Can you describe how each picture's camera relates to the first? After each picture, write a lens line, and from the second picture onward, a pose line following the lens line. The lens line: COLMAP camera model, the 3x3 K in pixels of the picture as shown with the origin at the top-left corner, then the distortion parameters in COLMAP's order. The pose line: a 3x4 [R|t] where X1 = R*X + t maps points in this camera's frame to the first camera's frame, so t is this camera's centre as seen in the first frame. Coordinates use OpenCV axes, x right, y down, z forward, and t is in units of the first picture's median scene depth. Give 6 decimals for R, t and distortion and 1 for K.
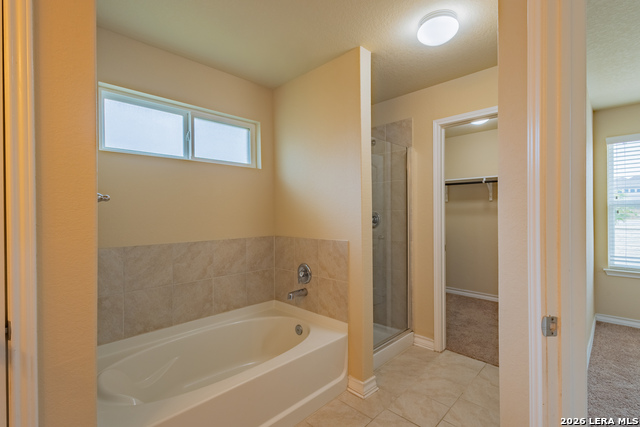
lens RADIAL K [[294.3, 0, 318.8], [0, 294.3, 212.1], [0, 0, 1]] dist [0.012924, -0.000902]
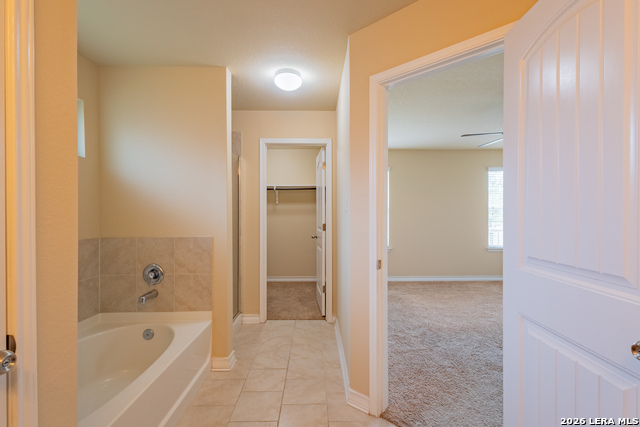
lens RADIAL K [[294.3, 0, 318.8], [0, 294.3, 212.1], [0, 0, 1]] dist [0.012924, -0.000902]
pose [[0.703684, 0.008852, 0.710458, -0.375258], [-0.004712, 0.999959, -0.007793, 0.011733], [-0.710497, 0.002136, 0.703697, -0.061704]]
